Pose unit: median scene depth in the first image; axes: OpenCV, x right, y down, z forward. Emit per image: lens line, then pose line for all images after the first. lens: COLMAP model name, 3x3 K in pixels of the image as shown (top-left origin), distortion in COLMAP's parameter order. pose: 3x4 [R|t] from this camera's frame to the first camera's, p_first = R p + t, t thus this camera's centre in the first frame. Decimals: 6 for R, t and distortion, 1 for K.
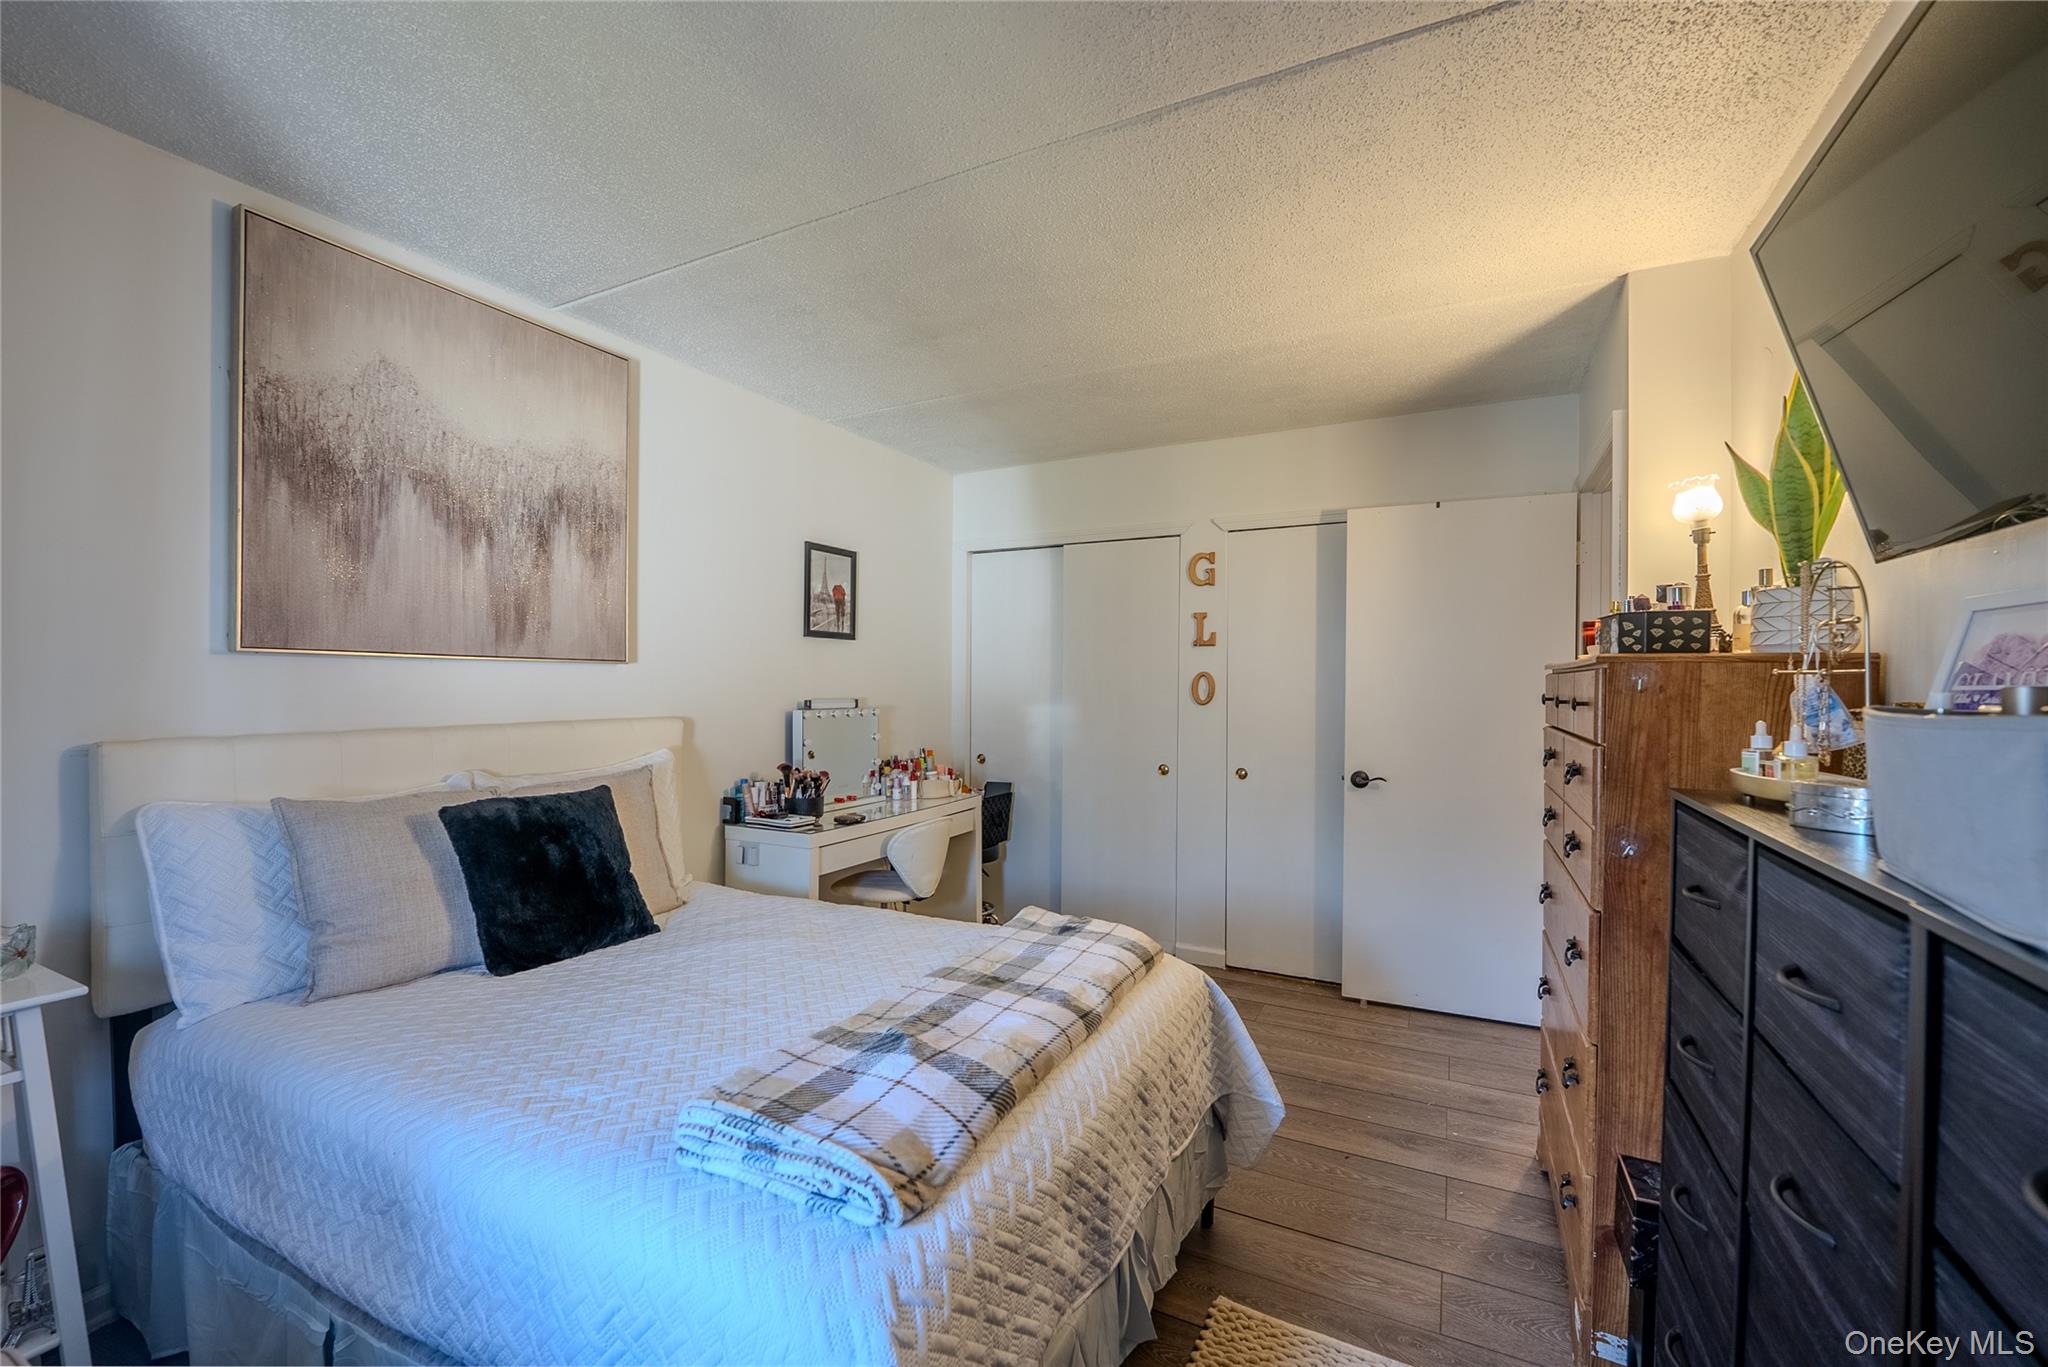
lens RADIAL K [[840.6, 0, 1025.0], [0, 840.6, 688.8], [0, 0, 1]] dist [-0.012350, -0.000677]
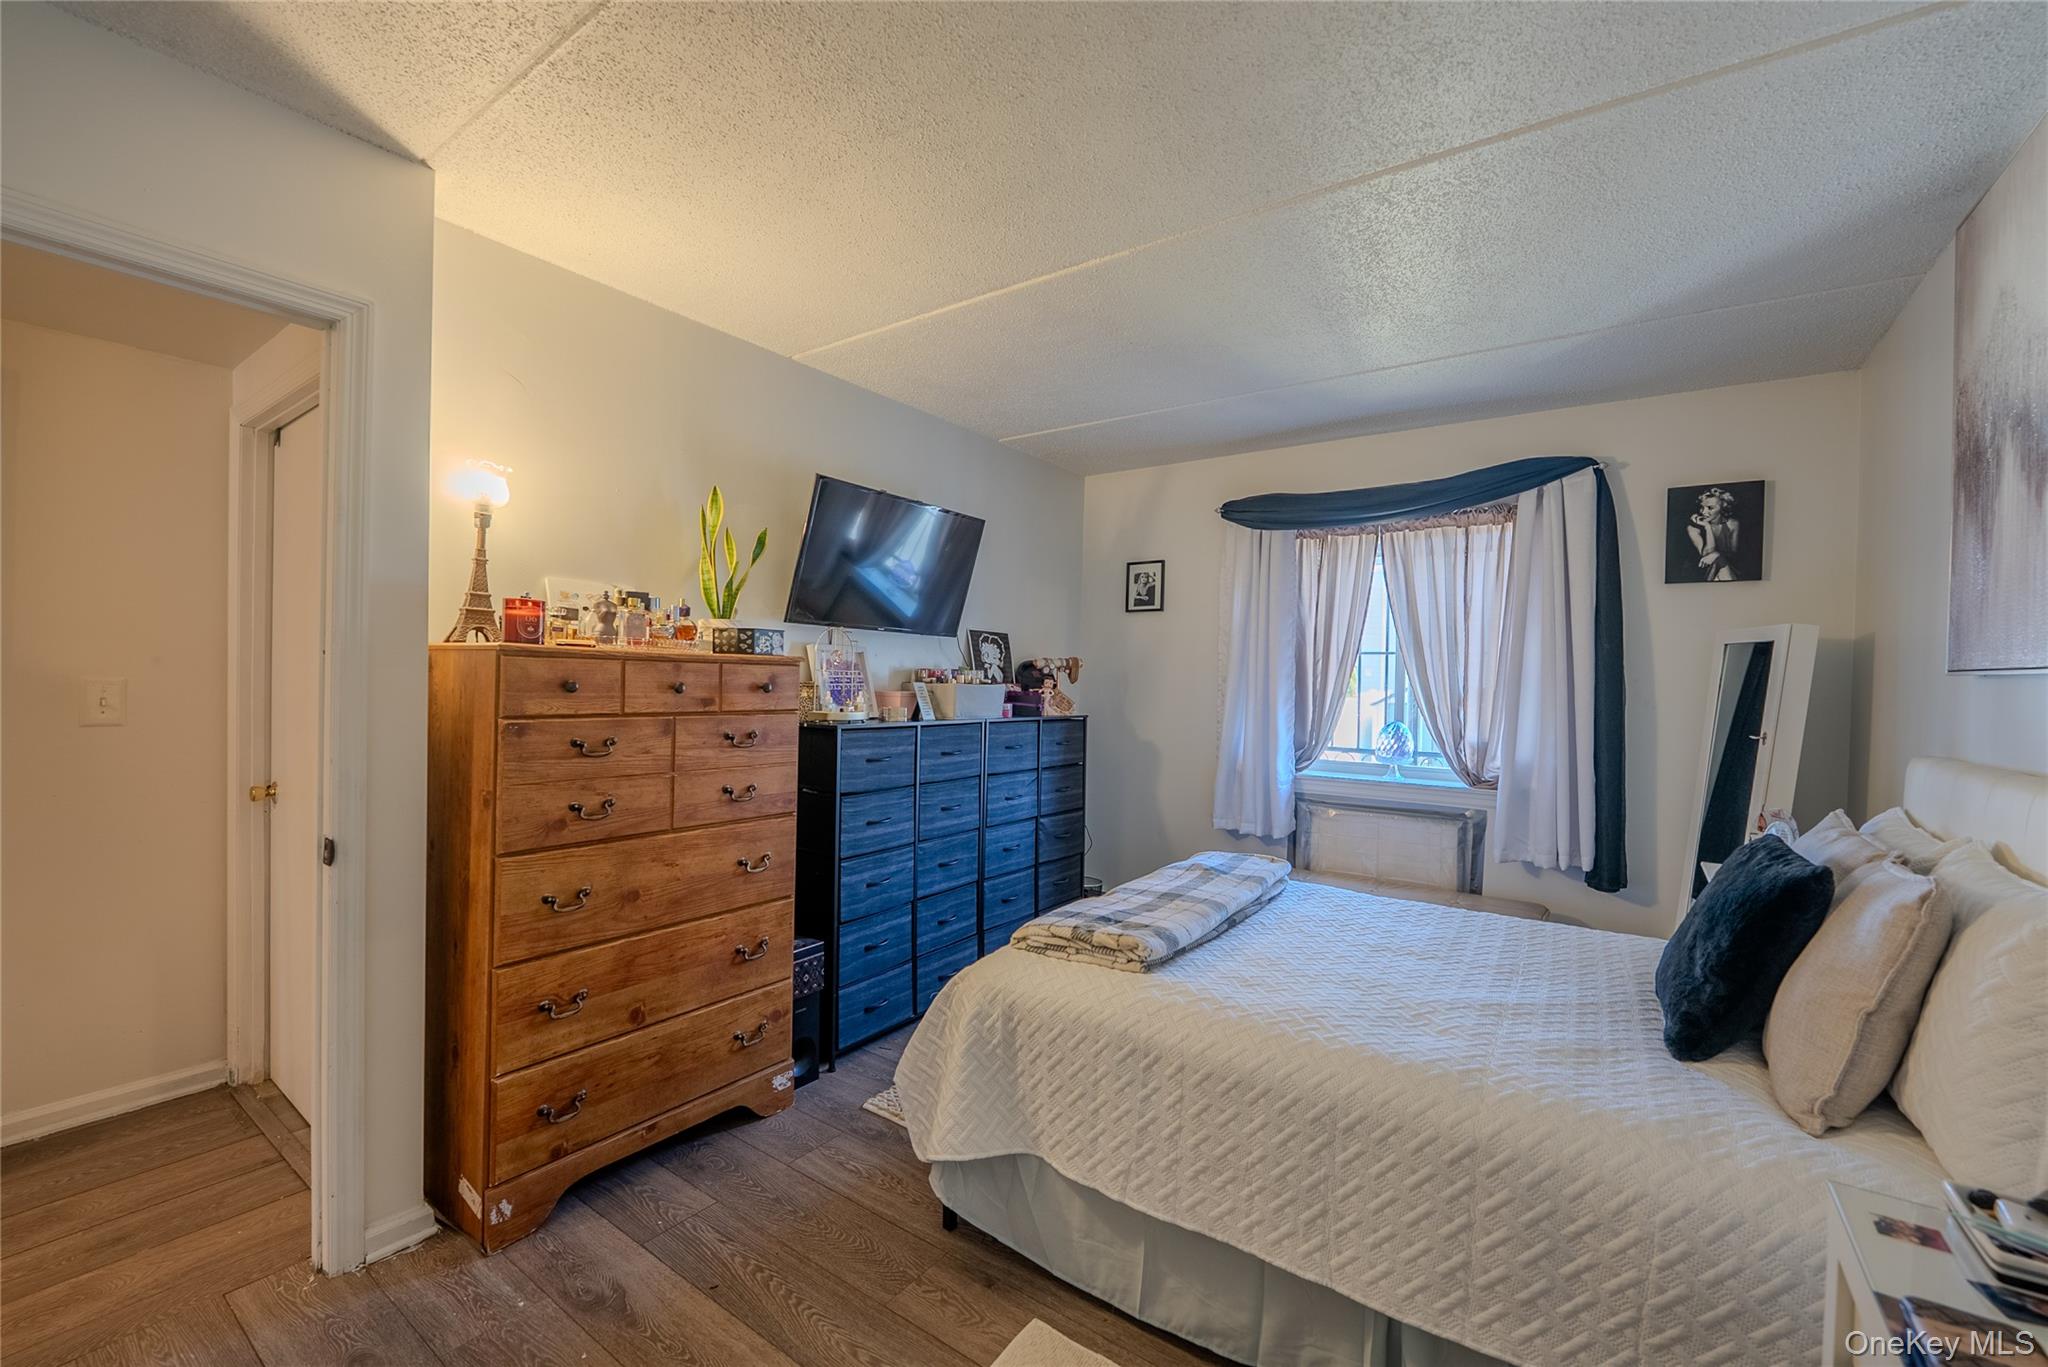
lens RADIAL K [[840.6, 0, 1025.0], [0, 840.6, 688.8], [0, 0, 1]] dist [-0.012350, -0.000677]
pose [[-0.990451, -0.029661, 0.134636, 0.013150], [-0.027714, 0.999483, 0.016313, -0.011387], [-0.135050, 0.012425, -0.990761, 1.594103]]
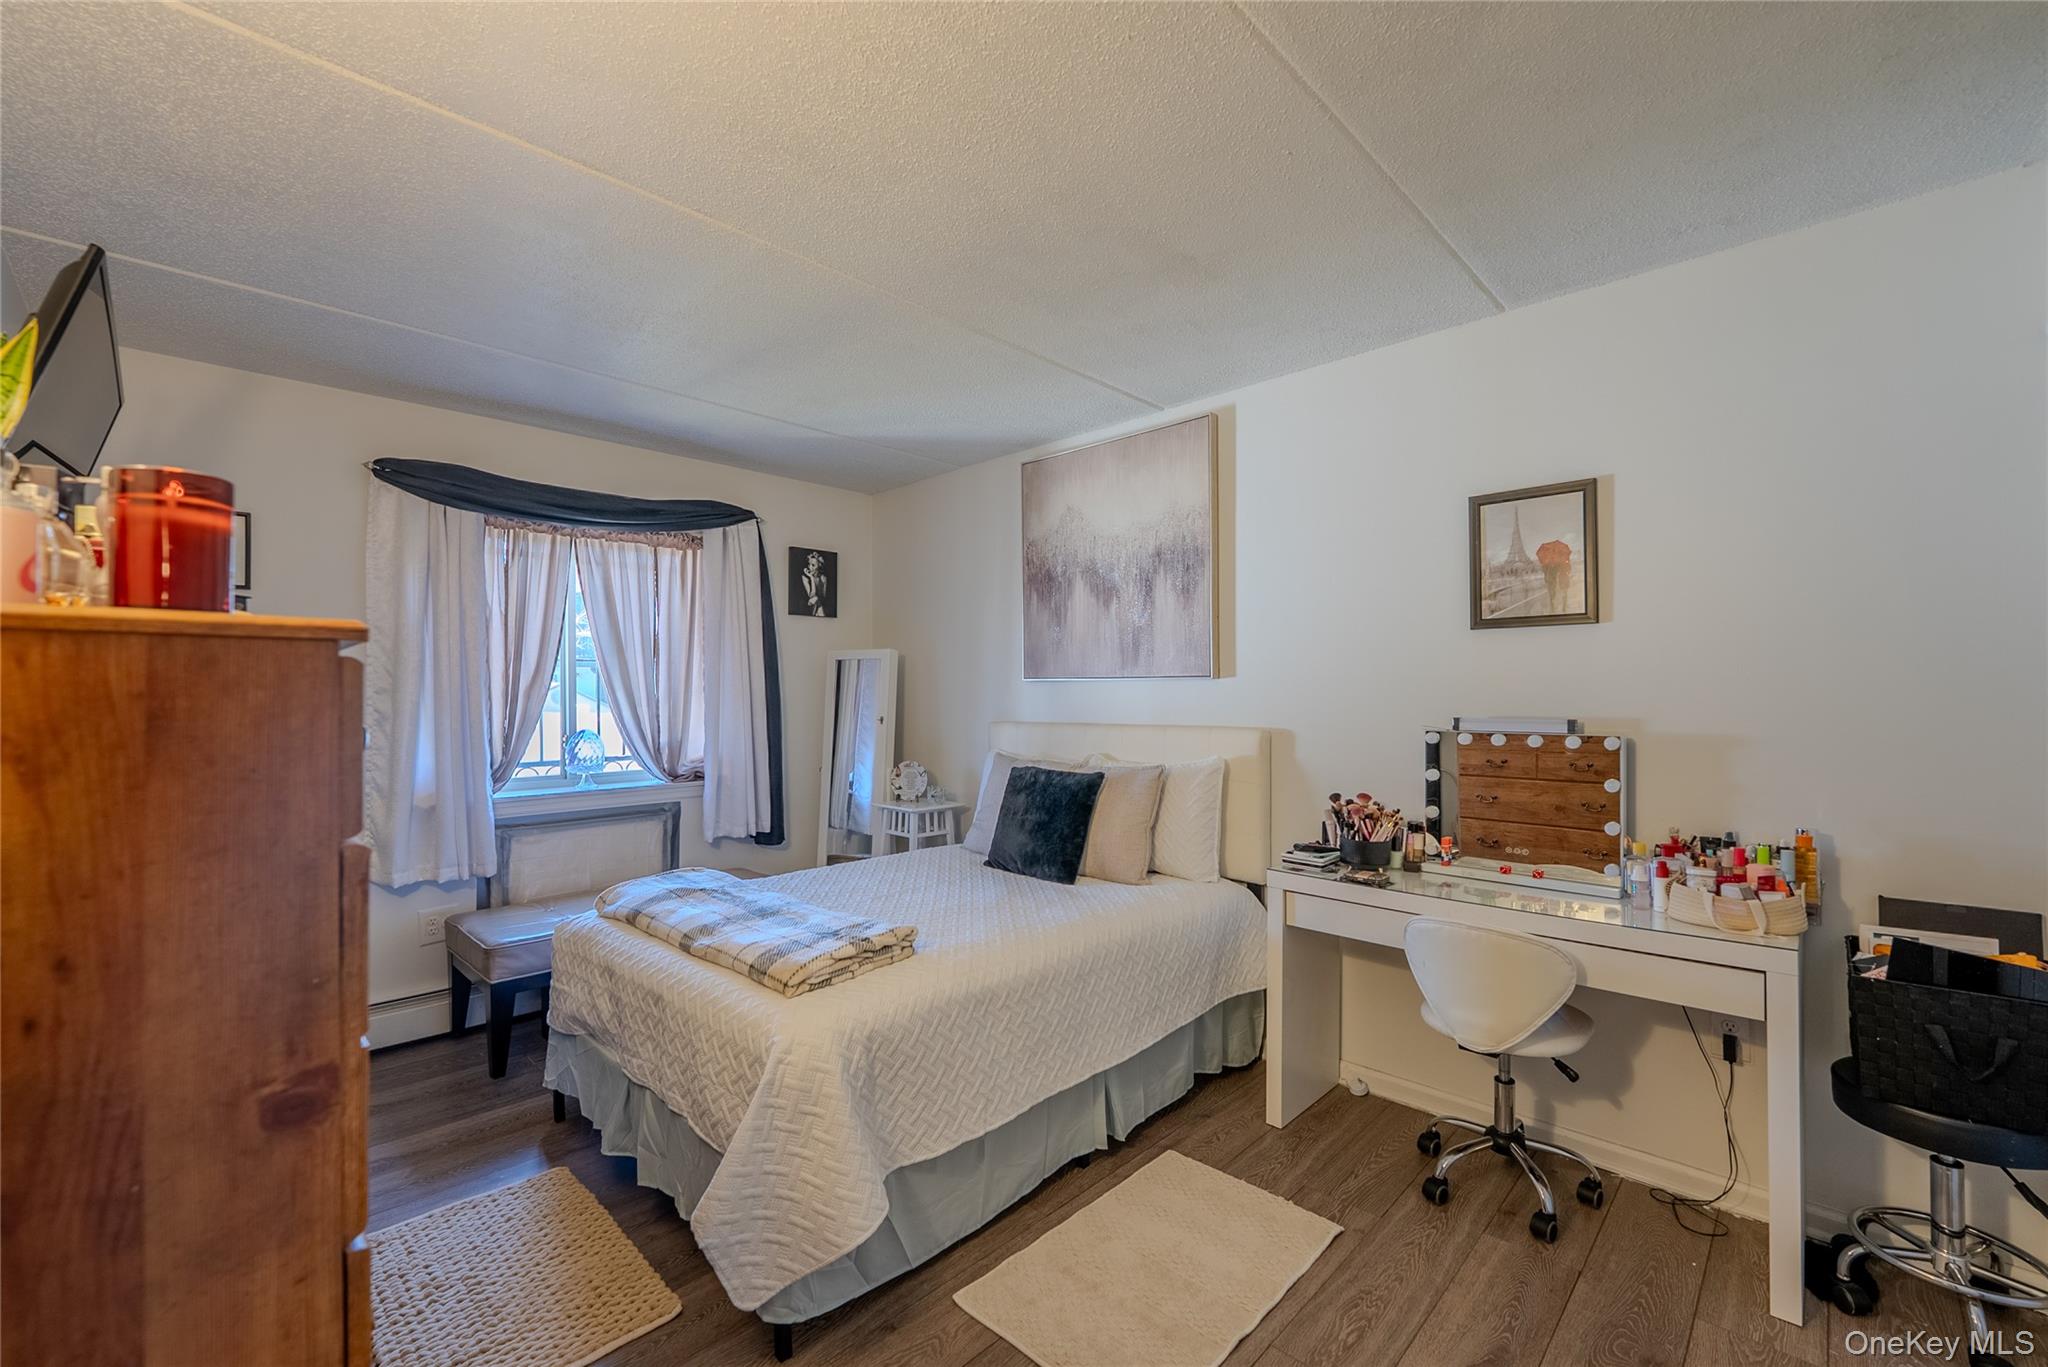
lens RADIAL K [[840.6, 0, 1025.0], [0, 840.6, 688.8], [0, 0, 1]] dist [-0.012350, -0.000677]
pose [[-0.279348, -0.008392, -0.960153, 0.774843], [0.000349, 0.999961, -0.008841, -0.005172], [0.960190, -0.002804, -0.279335, 1.180543]]
